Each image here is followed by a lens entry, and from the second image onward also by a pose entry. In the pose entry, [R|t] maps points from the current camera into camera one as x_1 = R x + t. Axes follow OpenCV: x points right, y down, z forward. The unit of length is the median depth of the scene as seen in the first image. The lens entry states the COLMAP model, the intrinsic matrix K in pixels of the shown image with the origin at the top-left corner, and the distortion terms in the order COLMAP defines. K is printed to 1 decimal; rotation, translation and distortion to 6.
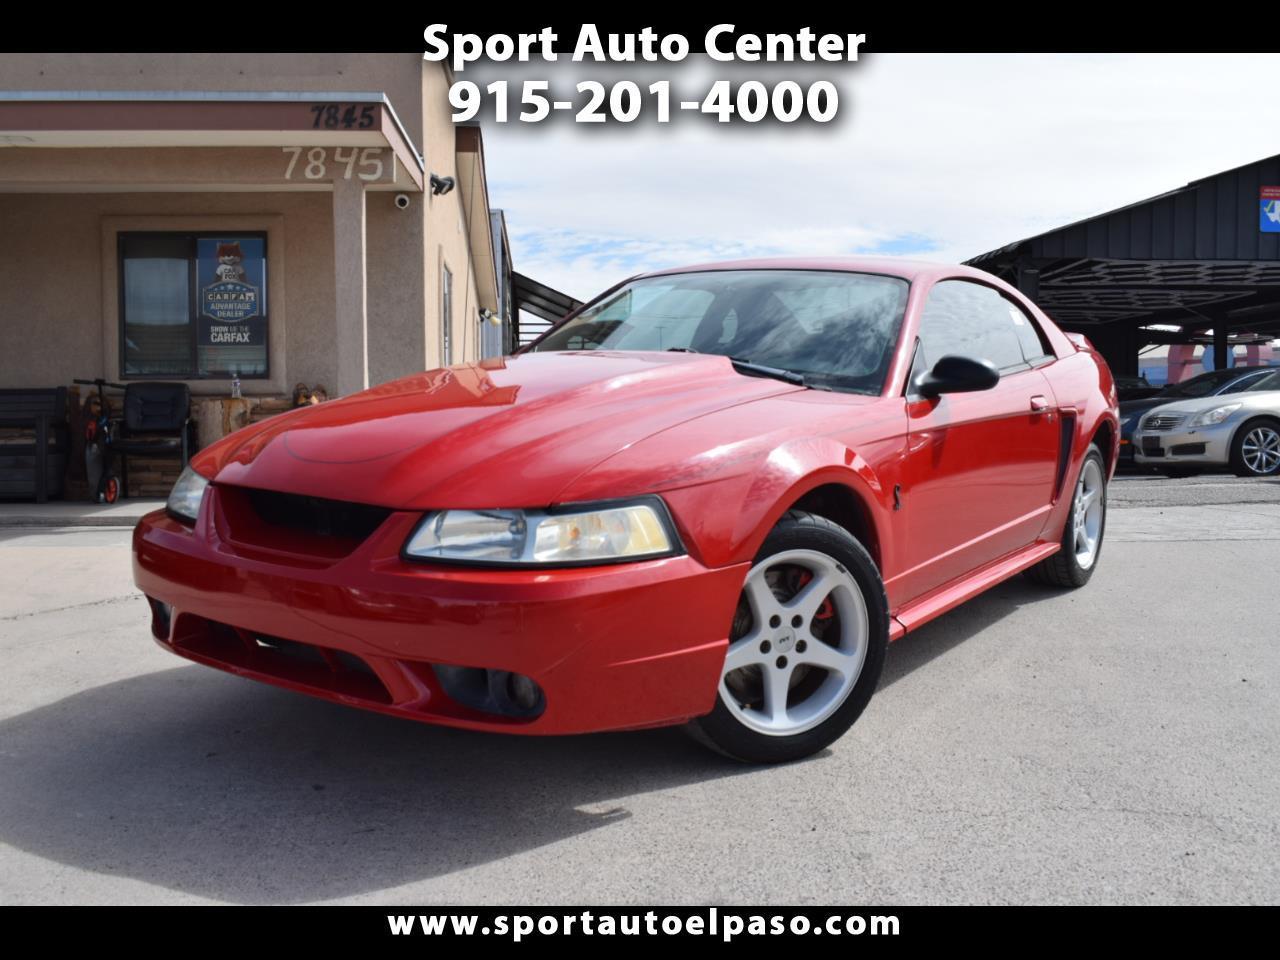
lens RADIAL K [[1170.2, 0, 641.4], [0, 1170.2, 490.4], [0, 0, 1]] dist [-0.081308, -0.007448]
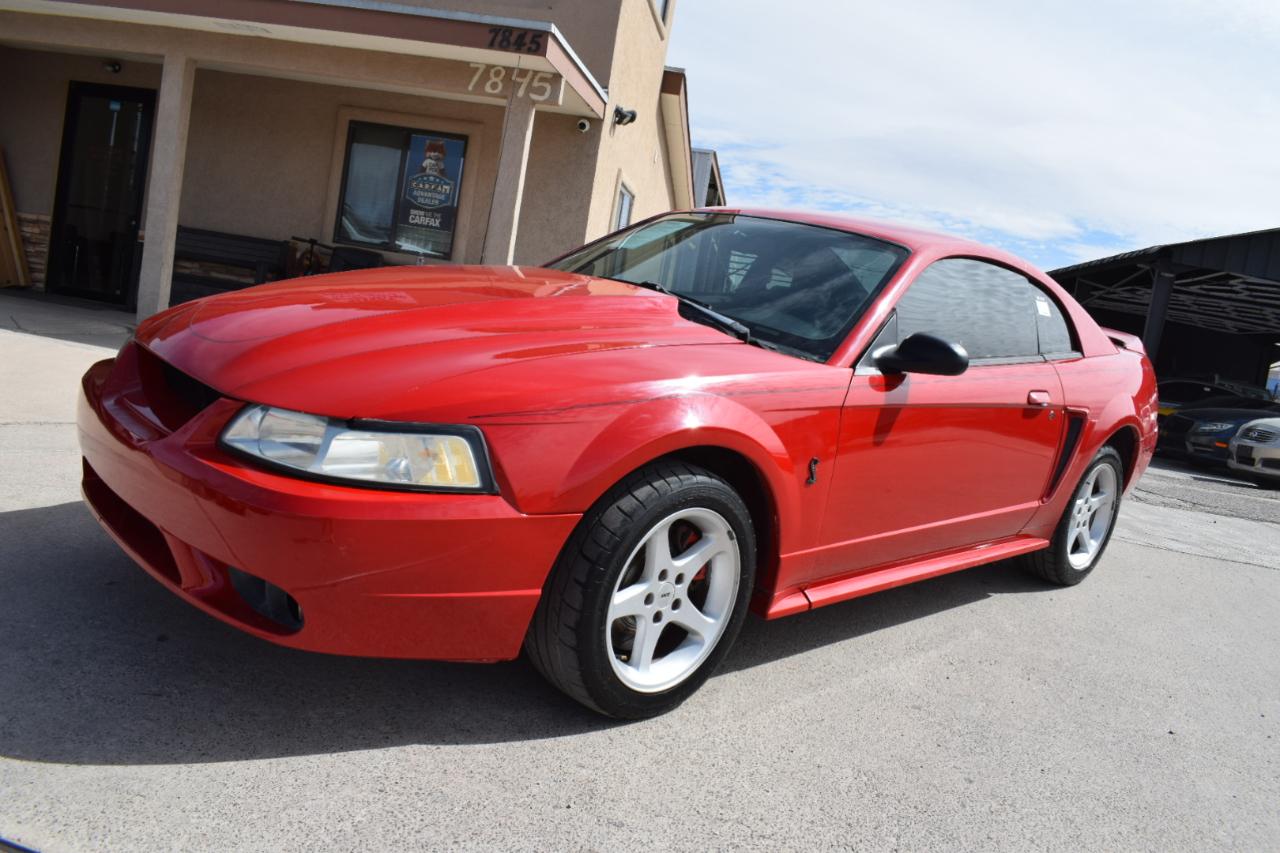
lens RADIAL K [[976.0, 0, 638.8], [0, 976.0, 437.0], [0, 0, 1]] dist [-0.101540, 0.022168]
pose [[0.968469, 0.182313, -0.169791, 0.197456], [-0.174199, 0.982779, 0.061646, -0.042721], [0.178106, -0.030125, 0.983550, 0.178847]]
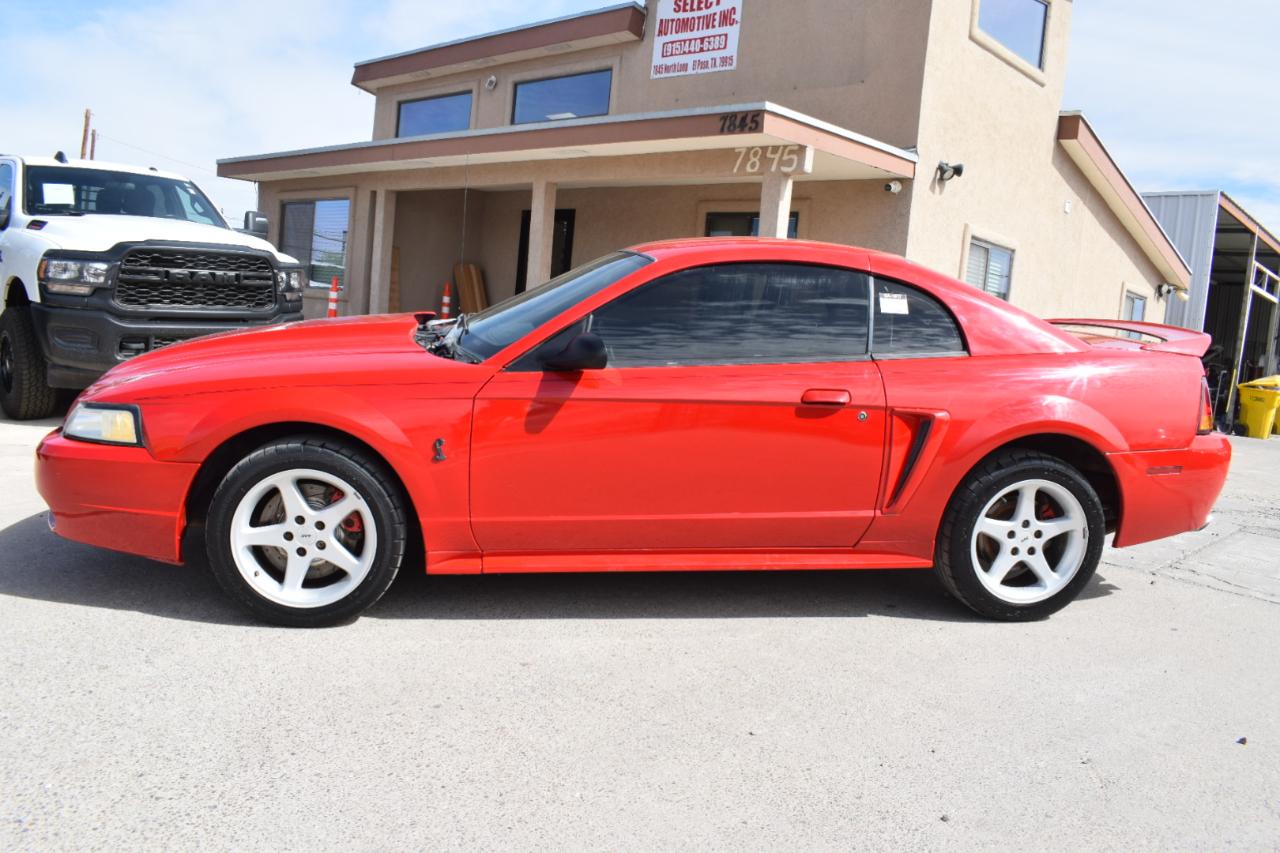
lens RADIAL K [[976.0, 0, 633.2], [0, 976.0, 429.7], [0, 0, 1]] dist [-0.101540, 0.022168]
pose [[0.692946, 0.140144, -0.707238, 0.985649], [-0.135699, 0.988747, 0.062969, -0.095899], [0.708105, 0.052337, 0.704165, 0.423856]]
